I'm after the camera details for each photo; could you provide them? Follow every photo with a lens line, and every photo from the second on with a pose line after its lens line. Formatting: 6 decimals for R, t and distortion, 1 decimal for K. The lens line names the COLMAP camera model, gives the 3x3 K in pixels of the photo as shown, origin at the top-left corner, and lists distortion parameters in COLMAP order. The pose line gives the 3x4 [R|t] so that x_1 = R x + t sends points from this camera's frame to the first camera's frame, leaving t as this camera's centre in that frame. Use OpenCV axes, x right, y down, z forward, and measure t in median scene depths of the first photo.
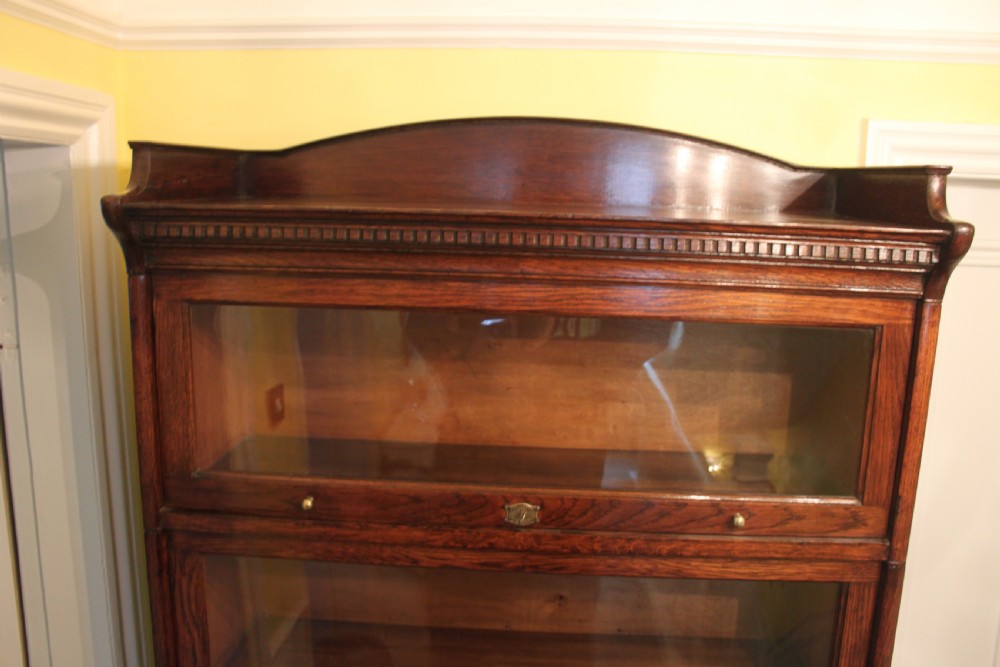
lens RADIAL K [[836.3, 0, 513.0], [0, 836.3, 360.8], [0, 0, 1]] dist [-0.165118, 0.143744]
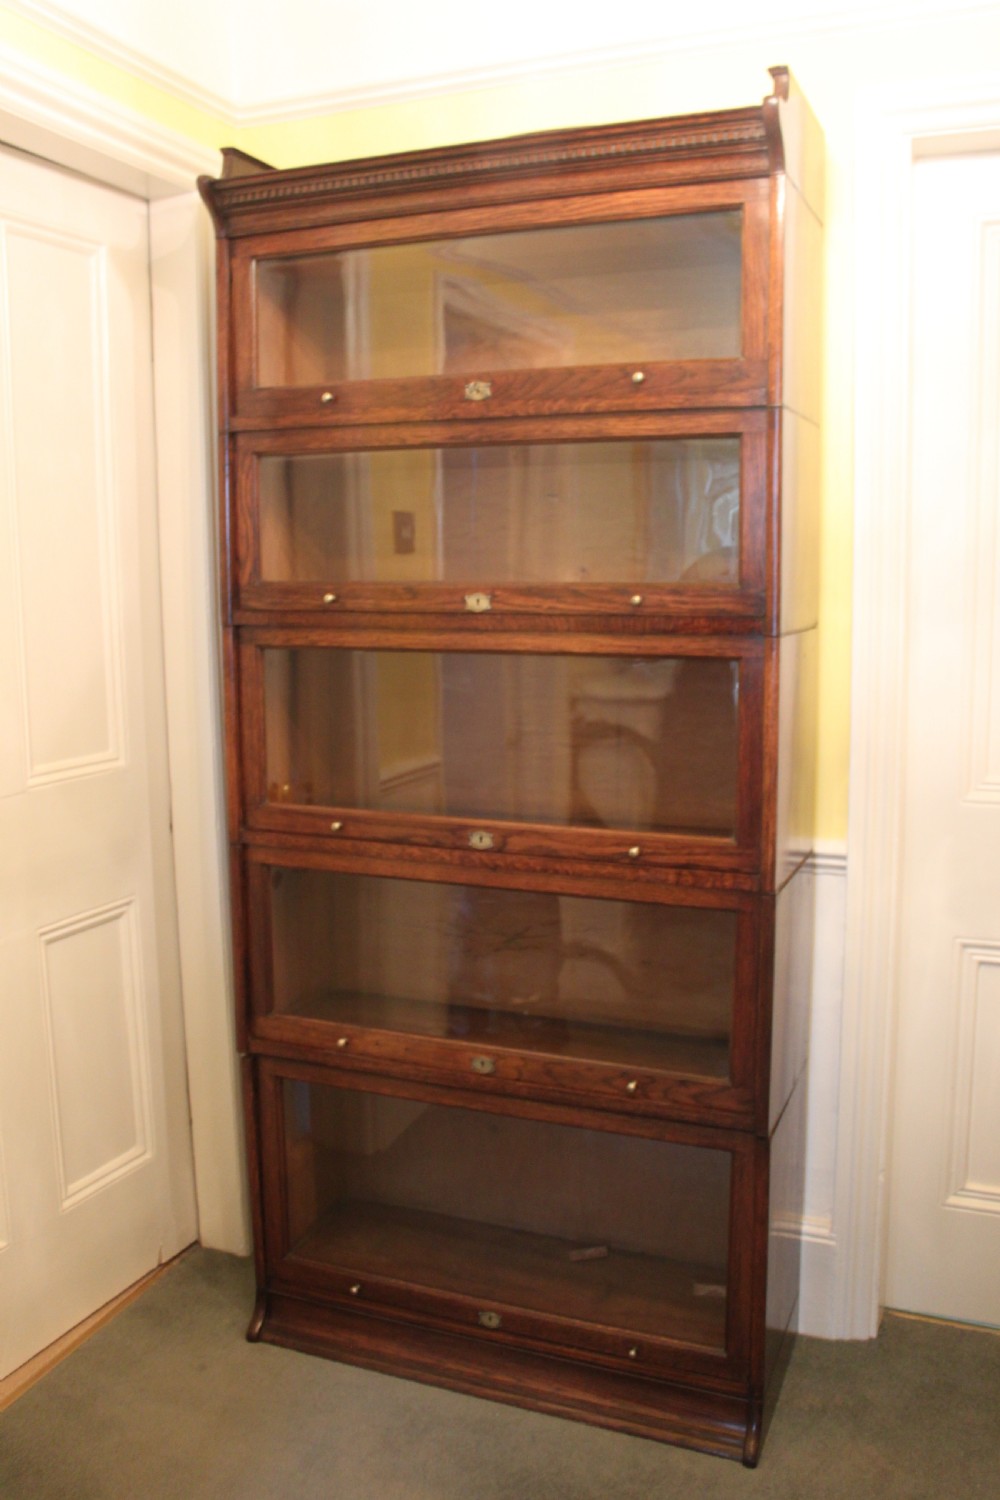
lens RADIAL K [[1307.4, 0, 512.0], [0, 1307.4, 750.8], [0, 0, 1]] dist [-0.148809, 0.127871]
pose [[0.939517, 0.015734, -0.342141, 0.753254], [-0.040285, 0.997087, -0.064769, 0.868397], [0.340125, 0.074635, 0.937414, -0.806294]]
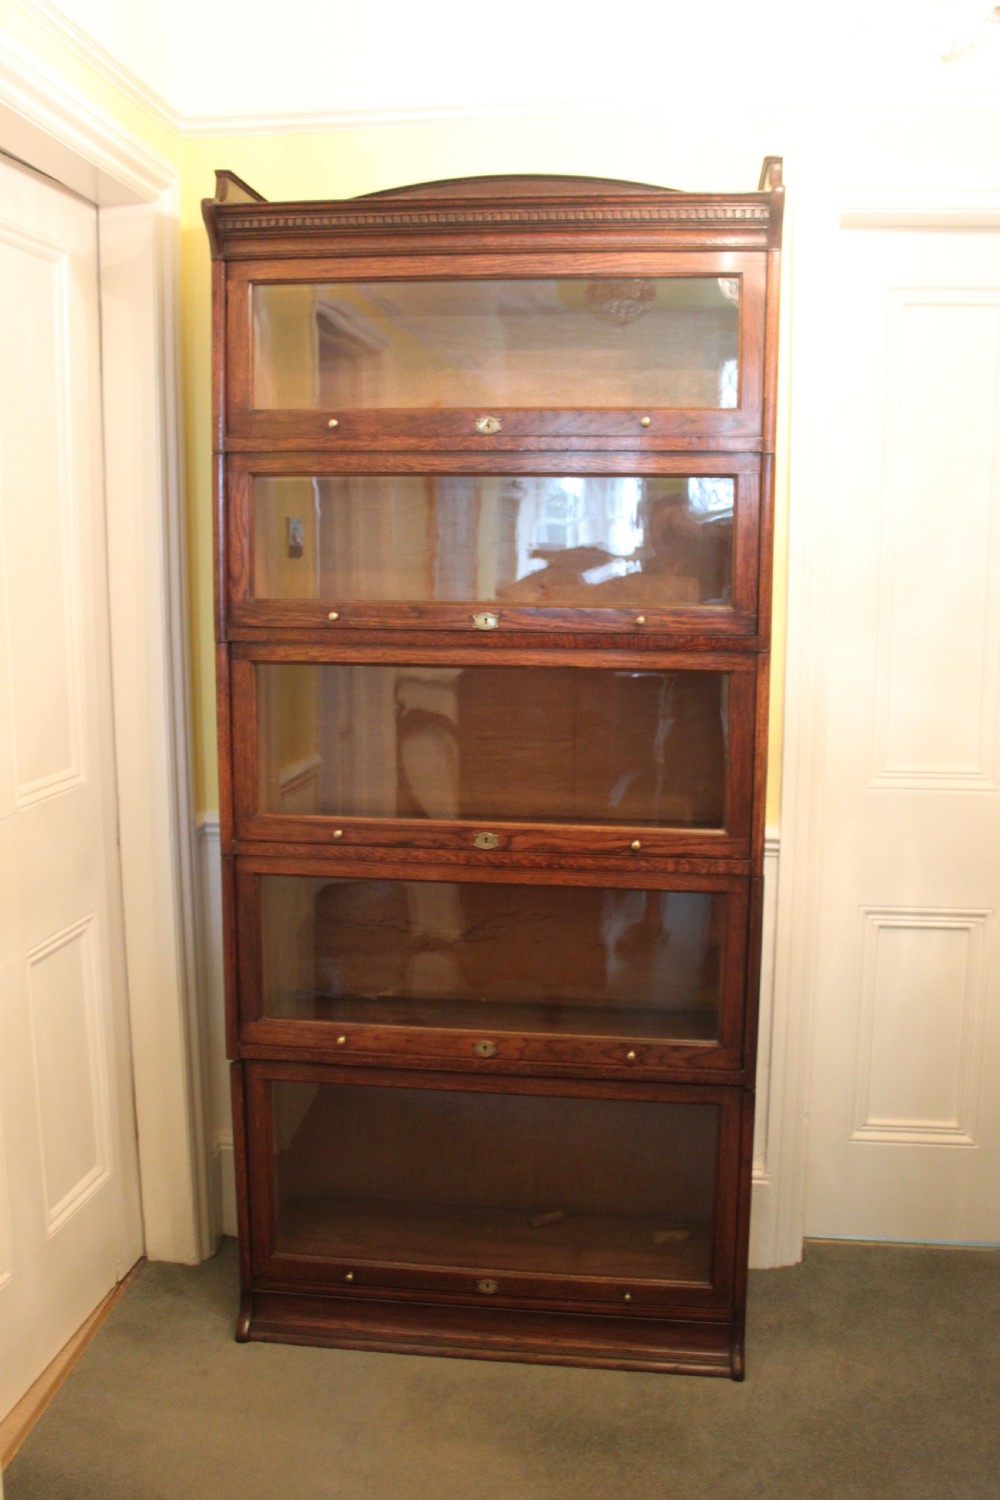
lens RADIAL K [[1361.1, 0, 503.7], [0, 1361.1, 755.6], [0, 0, 1]] dist [-0.144804, 0.132474]
pose [[0.996383, -0.008427, -0.084563, 0.221817], [0.003881, 0.998546, -0.053774, 0.857033], [0.084893, 0.053251, 0.994966, -1.197390]]
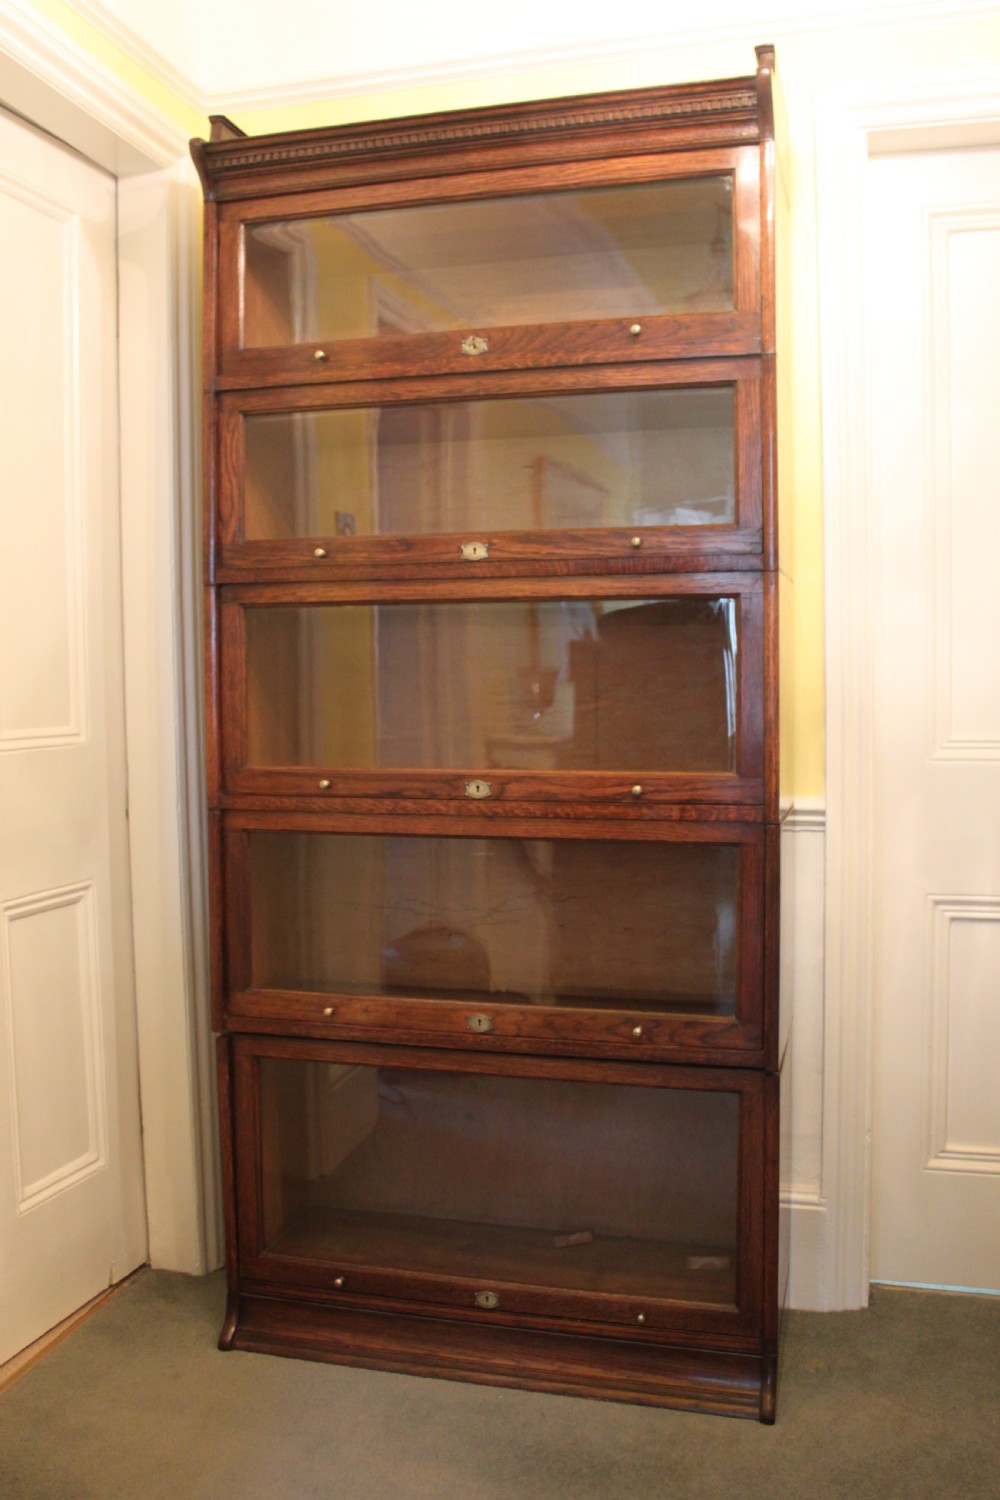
lens RADIAL K [[1361.1, 0, 503.7], [0, 1361.1, 755.6], [0, 0, 1]] dist [-0.144804, 0.132474]
pose [[0.973133, -0.022764, -0.229114, 0.531163], [-0.013128, 0.987996, -0.153924, 1.158946], [0.229868, 0.152796, 0.961152, -0.937945]]
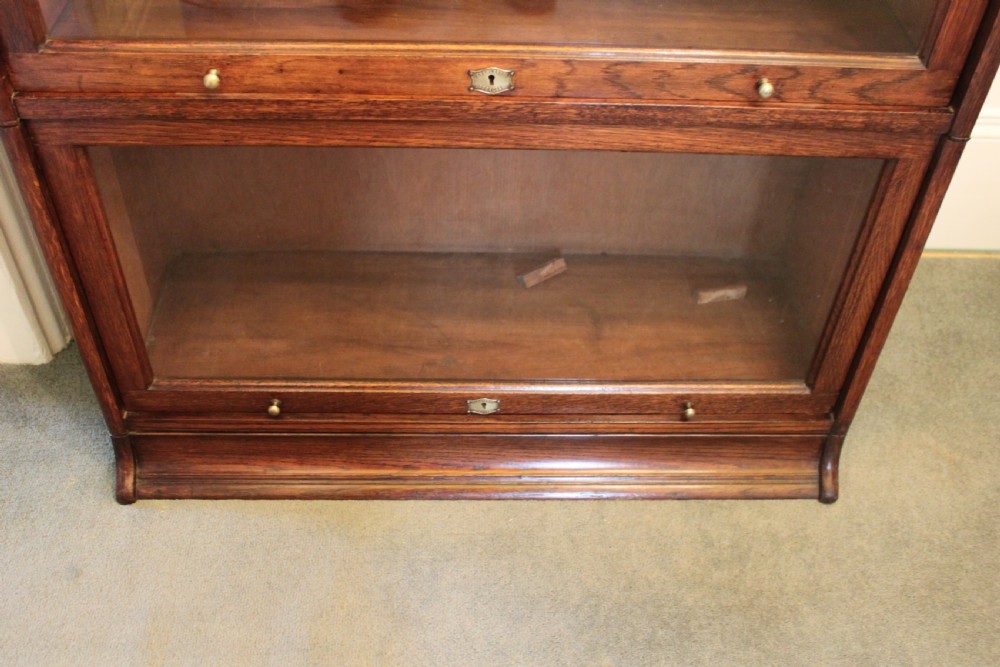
lens RADIAL K [[1045.4, 0, 500.0], [0, 1045.4, 333.5], [0, 0, 1]] dist [-0.096116, 0.011241]
pose [[0.997858, -0.038963, 0.052539, -0.073455], [0.005120, 0.847293, 0.531102, 0.932274], [-0.065209, -0.529695, 0.845678, 0.278126]]
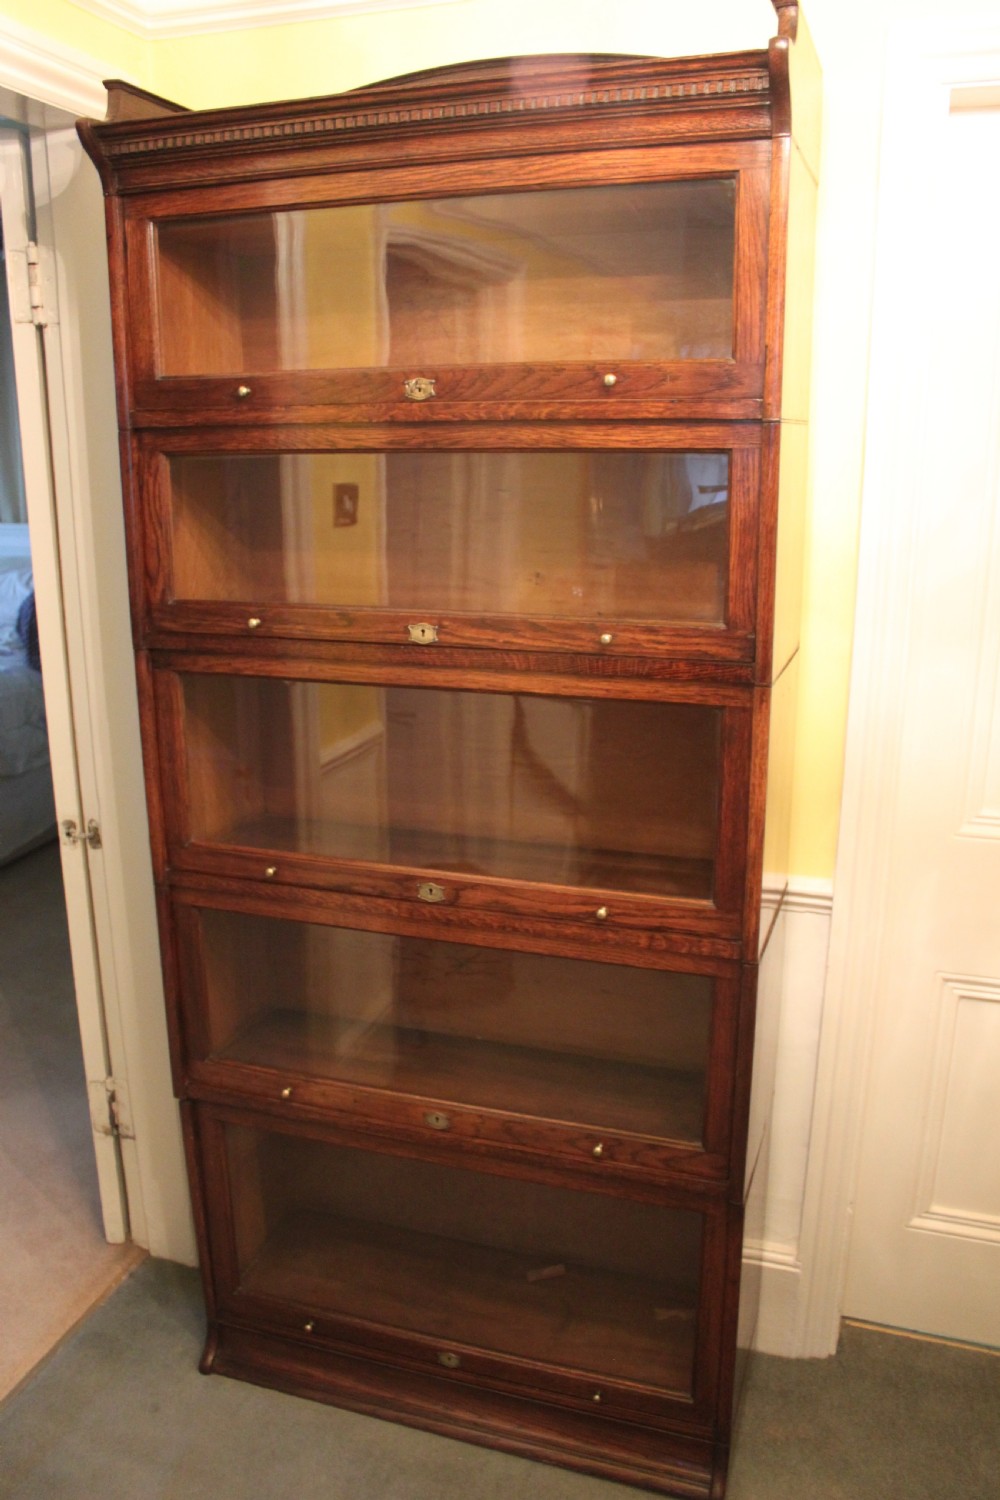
lens RADIAL K [[1254.4, 0, 493.4], [0, 1254.4, 794.0], [0, 0, 1]] dist [-0.165118, 0.143744]
pose [[0.953466, 0.047721, -0.297701, 0.614321], [-0.025943, 0.996718, 0.076680, 0.592506], [0.300384, -0.065389, 0.951574, -0.547860]]
